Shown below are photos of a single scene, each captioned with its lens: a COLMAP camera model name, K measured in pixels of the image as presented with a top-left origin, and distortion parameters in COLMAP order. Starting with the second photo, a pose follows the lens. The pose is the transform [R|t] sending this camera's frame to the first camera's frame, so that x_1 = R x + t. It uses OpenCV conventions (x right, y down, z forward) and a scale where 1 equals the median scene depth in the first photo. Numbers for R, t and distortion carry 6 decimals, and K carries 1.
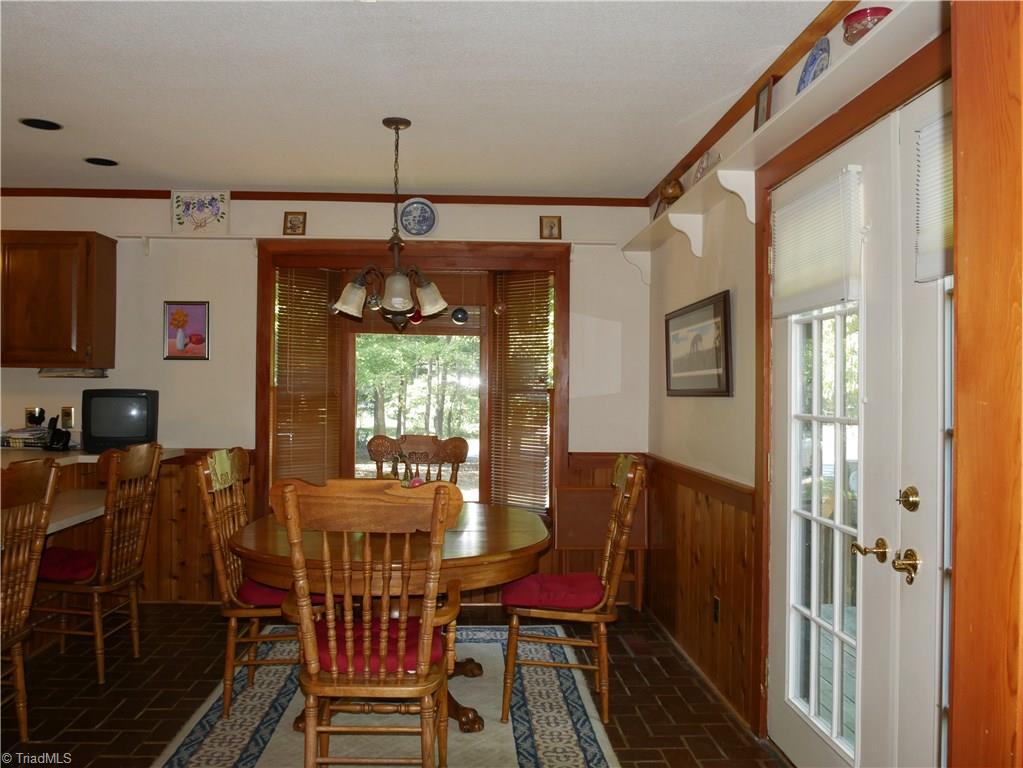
lens RADIAL K [[854.2, 0, 511.5], [0, 854.2, 384.0], [0, 0, 1]] dist [-0.067298, 0.044324]
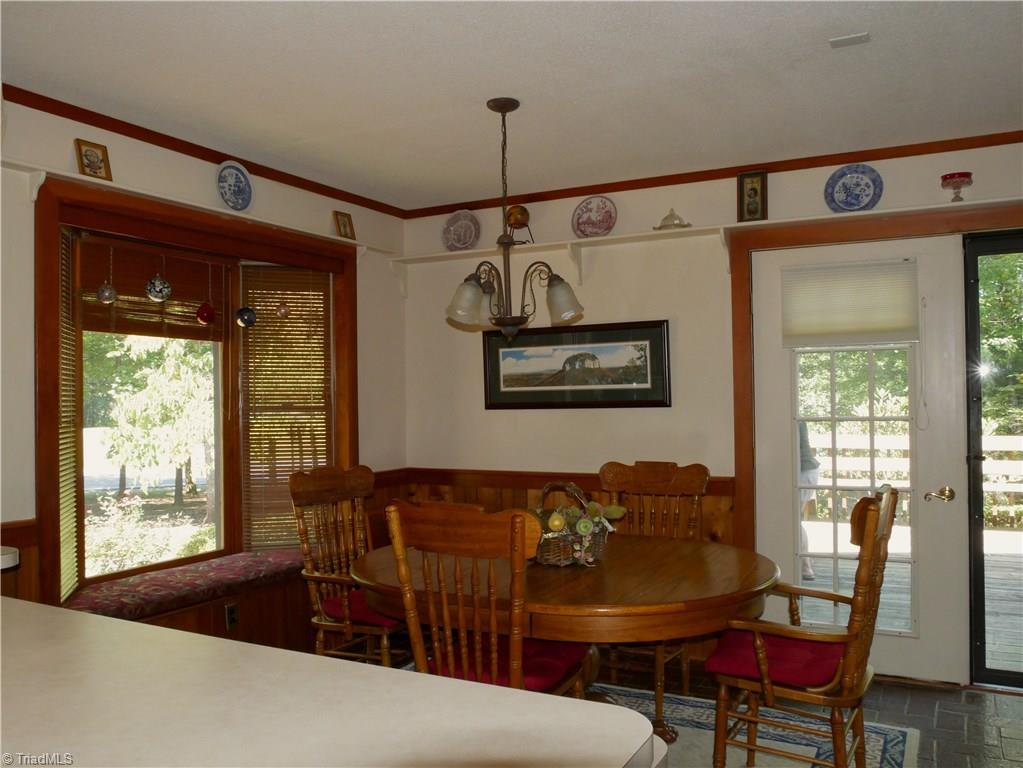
lens RADIAL K [[854.2, 0, 511.5], [0, 854.2, 384.0], [0, 0, 1]] dist [-0.067298, 0.044324]
pose [[0.496218, -0.009078, 0.868150, -0.650211], [0.012094, 0.999921, 0.003544, -0.018720], [-0.868114, 0.008741, 0.496289, 0.412233]]
